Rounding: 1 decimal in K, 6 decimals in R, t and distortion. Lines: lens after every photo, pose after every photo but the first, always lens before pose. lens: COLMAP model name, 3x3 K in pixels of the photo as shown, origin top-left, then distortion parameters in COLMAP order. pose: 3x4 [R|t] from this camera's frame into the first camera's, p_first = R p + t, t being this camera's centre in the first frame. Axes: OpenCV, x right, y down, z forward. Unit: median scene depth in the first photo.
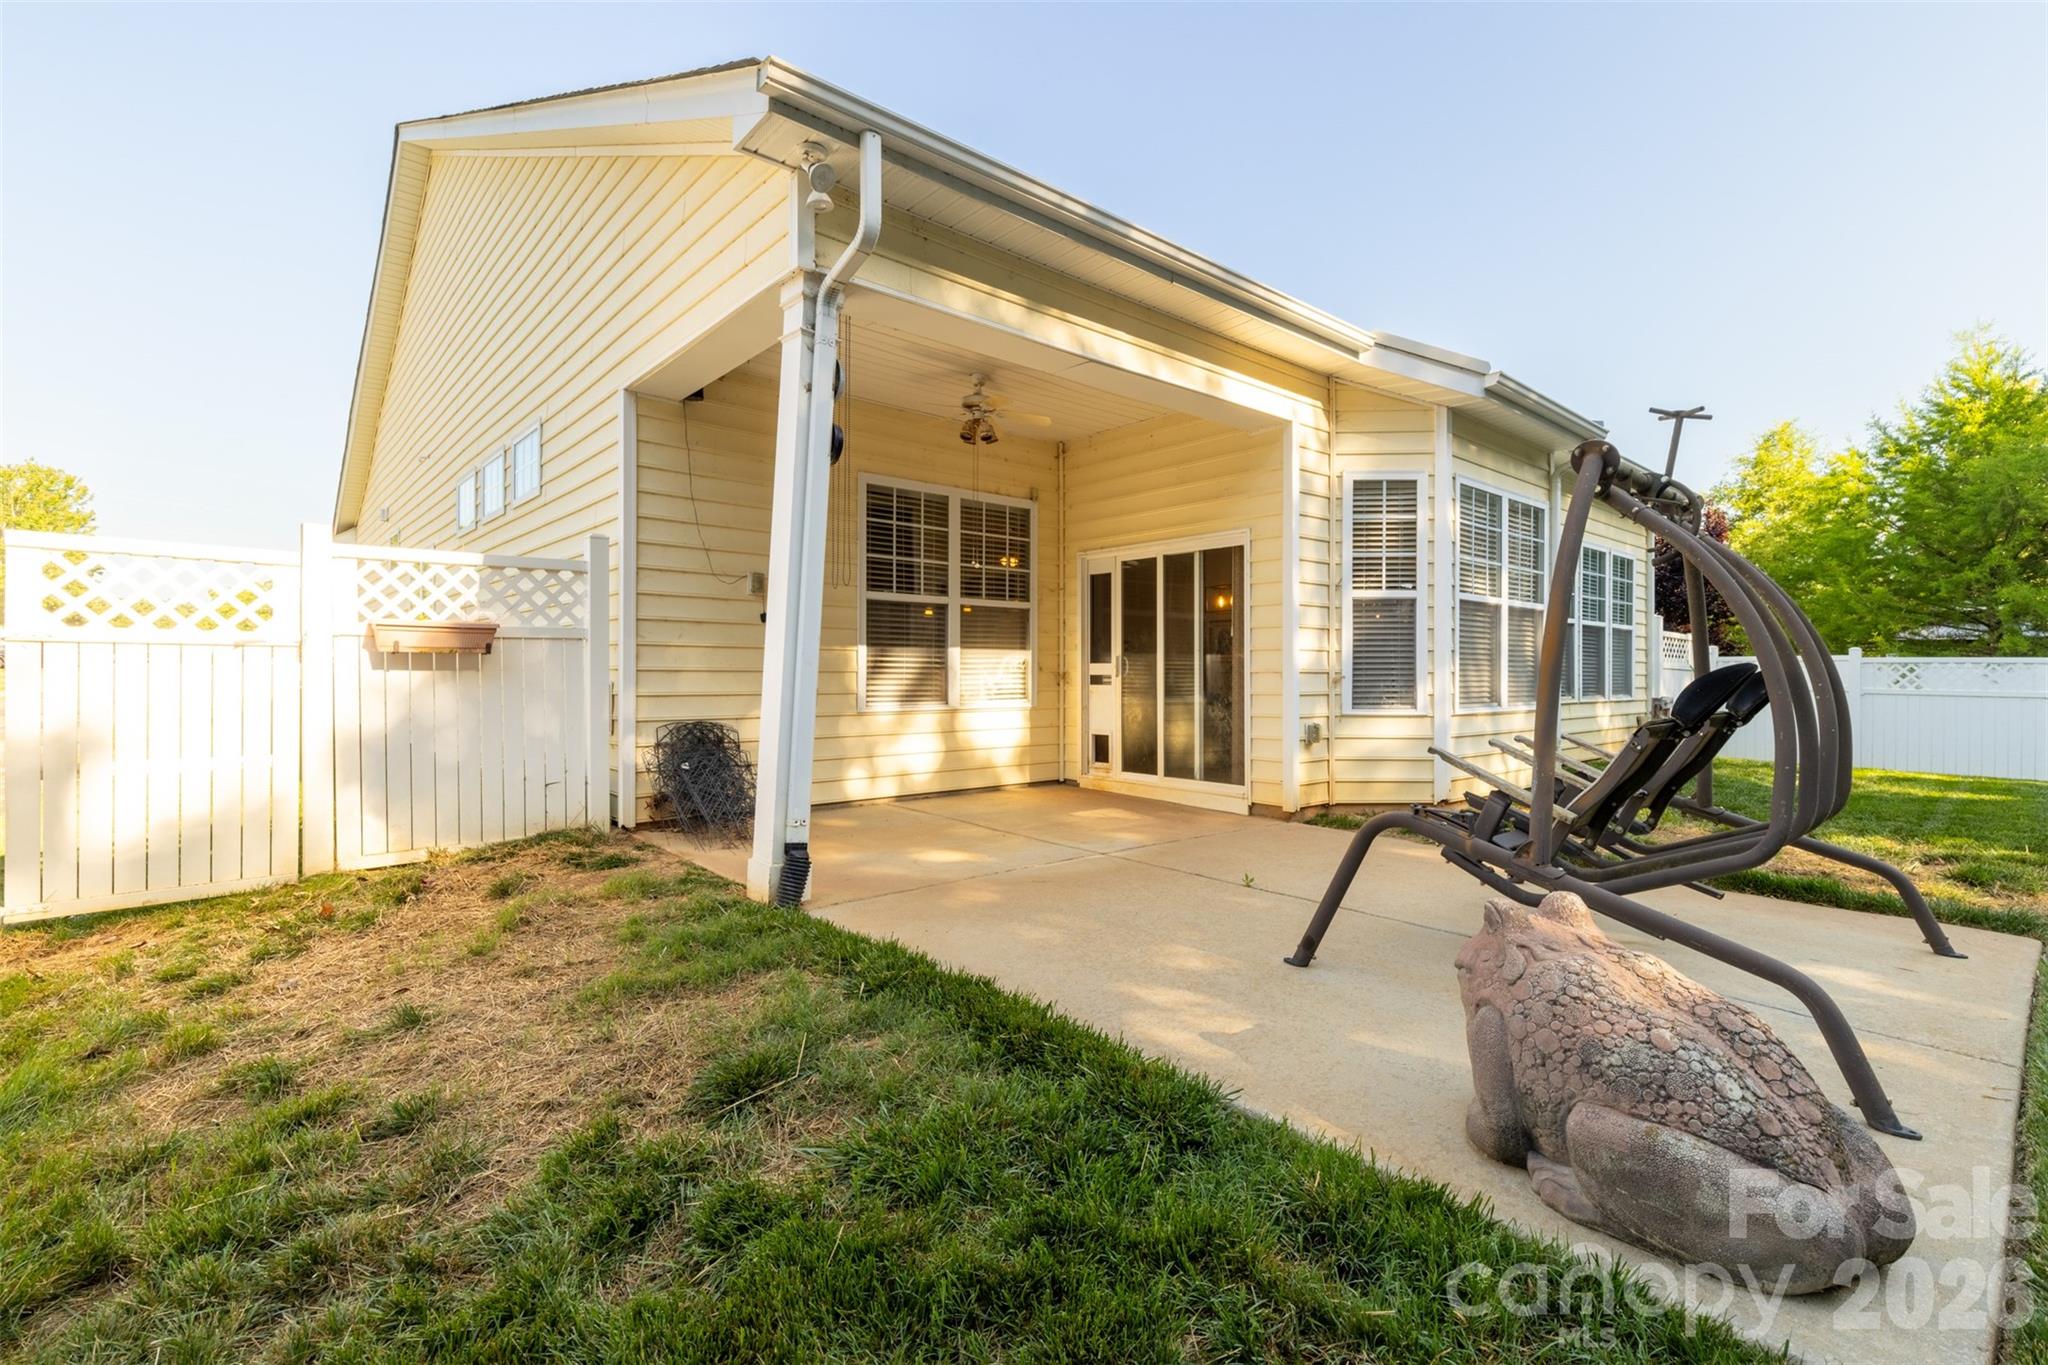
lens RADIAL K [[928.8, 0, 1027.9], [0, 928.8, 683.7], [0, 0, 1]] dist [0.004520, -0.000799]
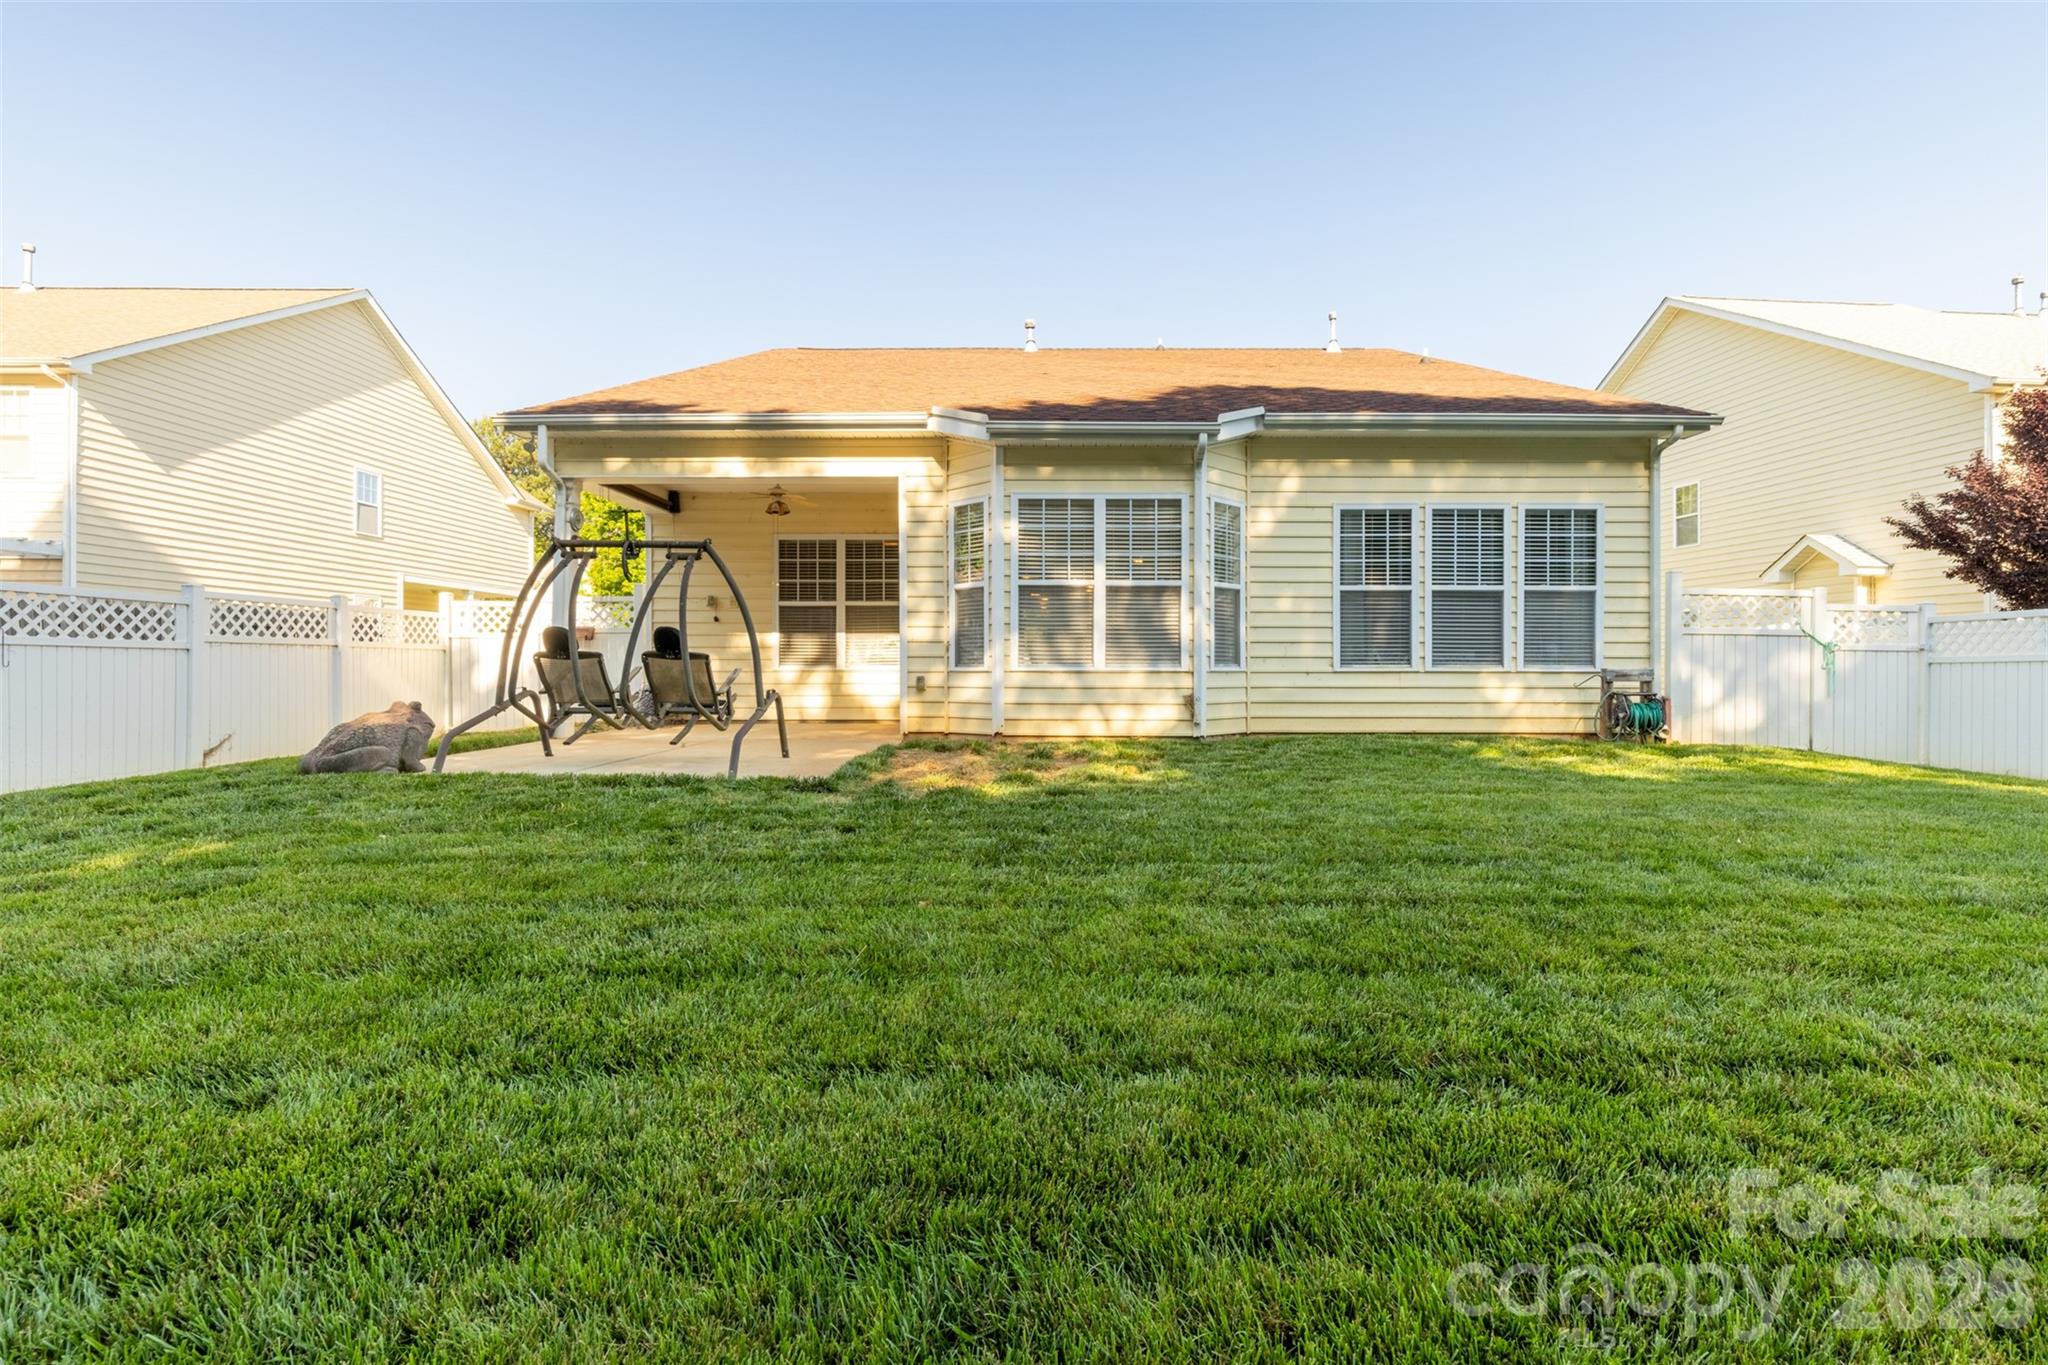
lens RADIAL K [[928.8, 0, 1023.6], [0, 928.8, 673.0], [0, 0, 1]] dist [0.004520, -0.000799]
pose [[0.746095, 0.000280, -0.665840, 1.256704], [-0.006711, 0.999952, -0.007099, 0.041546], [0.665806, 0.009764, 0.746061, 0.006229]]
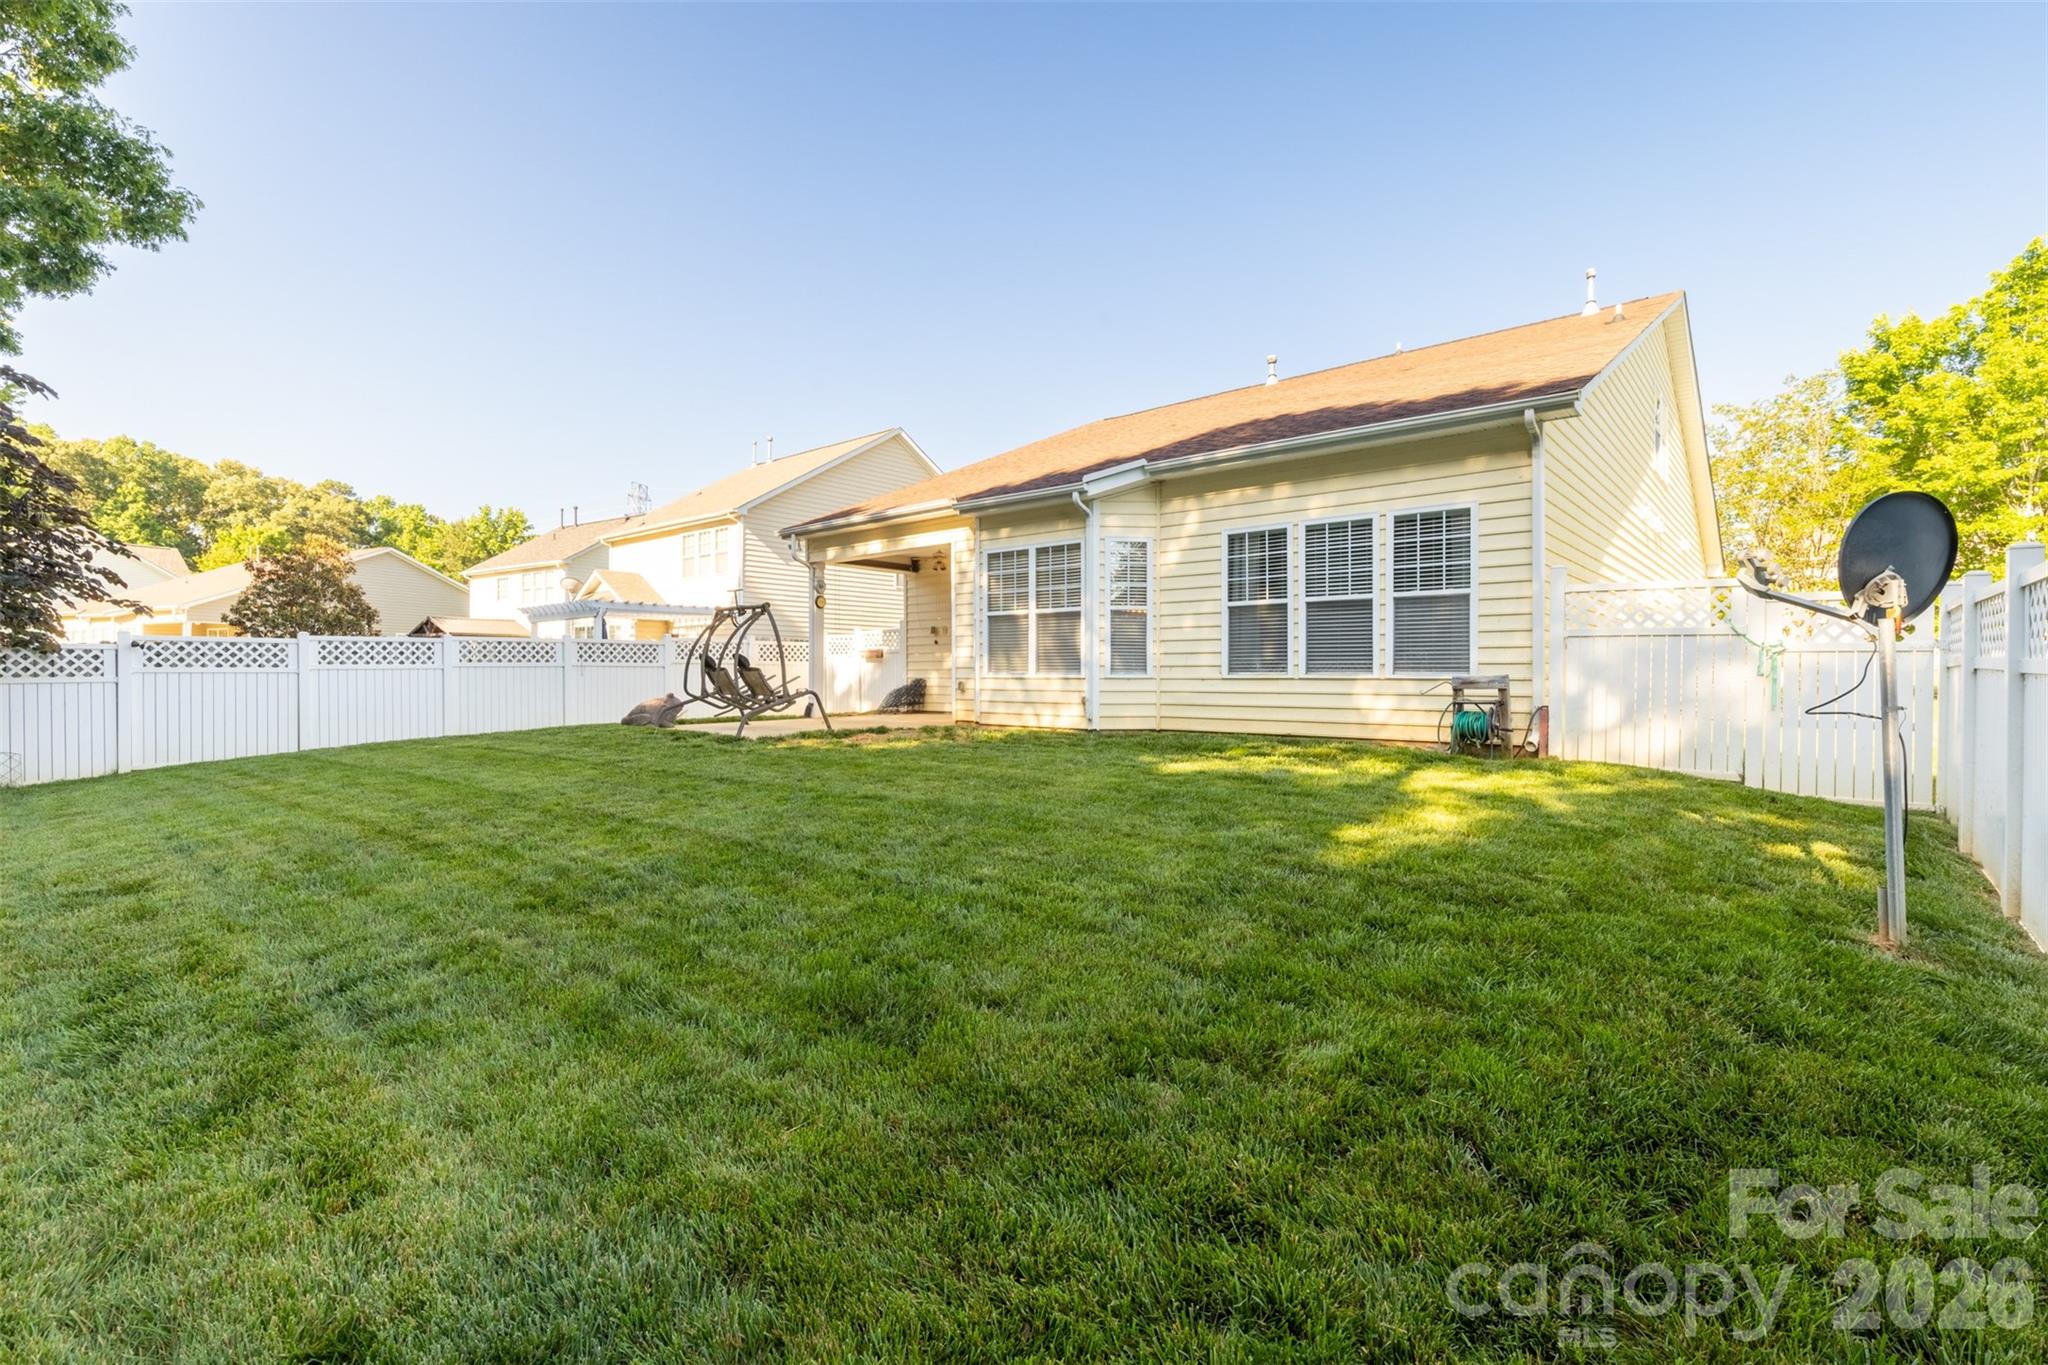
lens RADIAL K [[928.8, 0, 1034.1], [0, 928.8, 681.2], [0, 0, 1]] dist [0.004520, -0.000799]
pose [[0.137534, -0.000934, -0.990497, 2.134680], [-0.012786, 0.999915, -0.002719, 0.039292], [0.990414, 0.013038, 0.137511, 0.773151]]
